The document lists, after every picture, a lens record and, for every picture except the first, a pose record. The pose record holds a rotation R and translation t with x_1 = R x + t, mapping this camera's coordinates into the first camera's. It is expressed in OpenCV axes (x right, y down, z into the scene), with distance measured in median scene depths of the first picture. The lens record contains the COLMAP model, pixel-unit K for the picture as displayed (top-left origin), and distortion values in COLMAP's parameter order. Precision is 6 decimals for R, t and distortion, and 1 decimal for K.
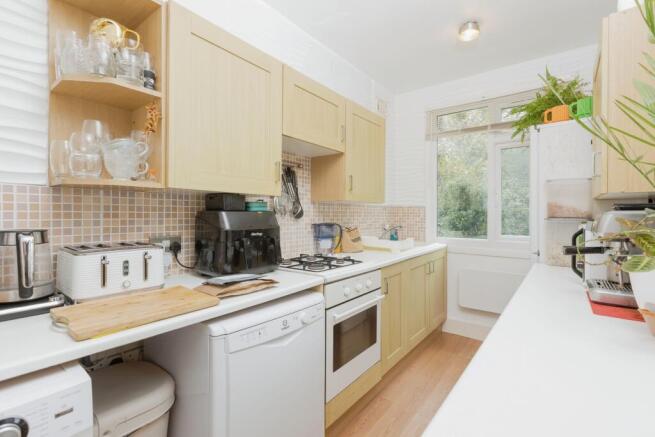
lens RADIAL K [[281.1, 0, 327.5], [0, 281.1, 218.5], [0, 0, 1]] dist [0.000863, -0.000309]
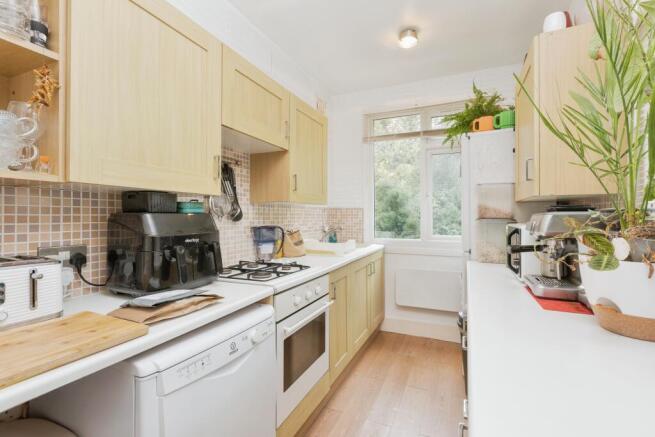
lens RADIAL K [[285.6, 0, 324.4], [0, 285.6, 217.9], [0, 0, 1]] dist [0.001610, -0.000577]
pose [[0.974120, -0.005915, 0.225952, -0.059853], [0.008114, 0.999928, -0.008804, -0.000858], [-0.225884, 0.010410, 0.974099, 0.082130]]
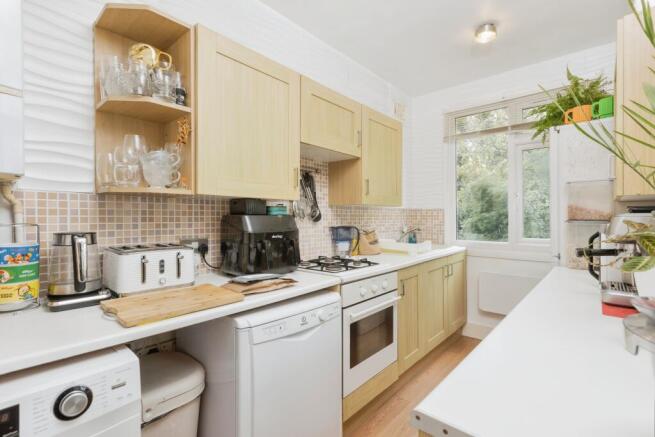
lens RADIAL K [[281.1, 0, 329.0], [0, 281.1, 222.8], [0, 0, 1]] dist [-0.001284, -0.000161]
pose [[0.997985, -0.003526, -0.063353, 0.012178], [0.003788, 0.999985, 0.004029, -0.000073], [0.063338, -0.004261, 0.997983, -0.049293]]
